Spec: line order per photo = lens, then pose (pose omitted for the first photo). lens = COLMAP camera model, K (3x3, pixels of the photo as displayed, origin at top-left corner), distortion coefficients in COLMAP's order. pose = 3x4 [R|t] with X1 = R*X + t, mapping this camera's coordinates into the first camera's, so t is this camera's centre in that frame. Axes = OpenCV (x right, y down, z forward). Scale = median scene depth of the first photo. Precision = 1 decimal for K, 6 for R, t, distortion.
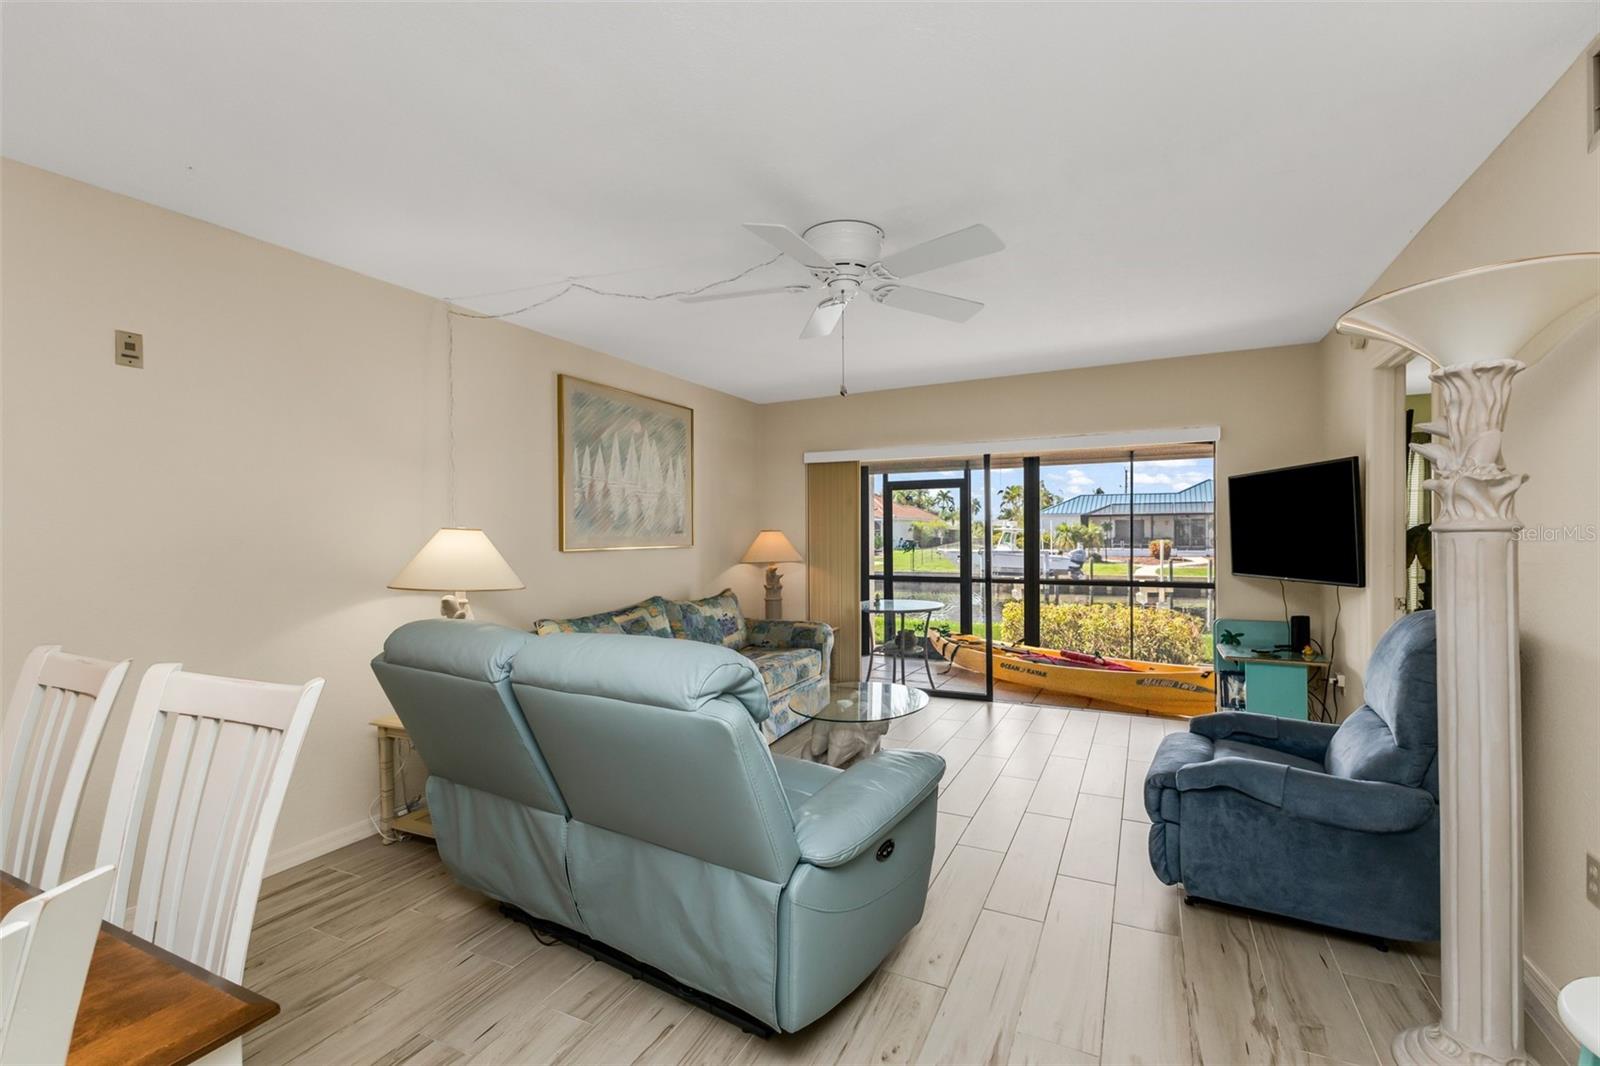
lens RADIAL K [[705.1, 0, 801.3], [0, 705.1, 540.7], [0, 0, 1]] dist [0.011810, -0.003456]
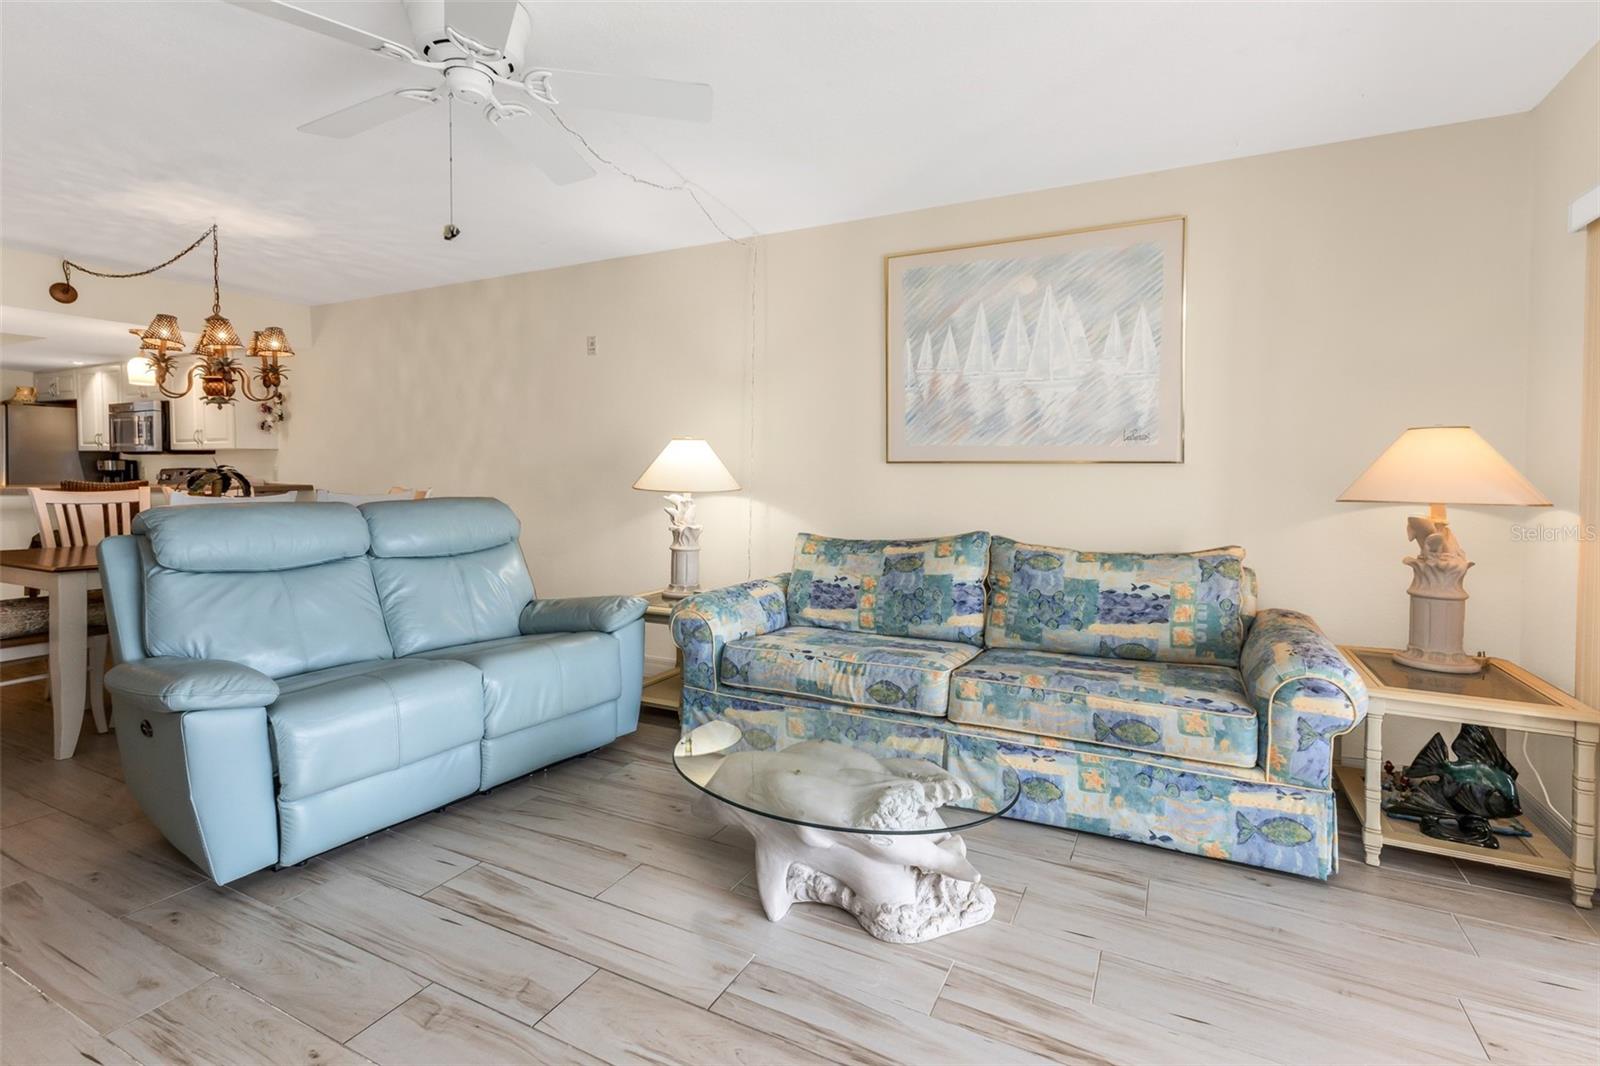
lens RADIAL K [[740.1, 0, 814.9], [0, 740.1, 488.0], [0, 0, 1]] dist [0.012396, 0.001046]
pose [[-0.008681, 0.030013, -0.999512, 0.488648], [-0.015646, 0.999423, 0.030147, 0.016296], [0.999840, 0.015901, -0.008206, 0.798761]]
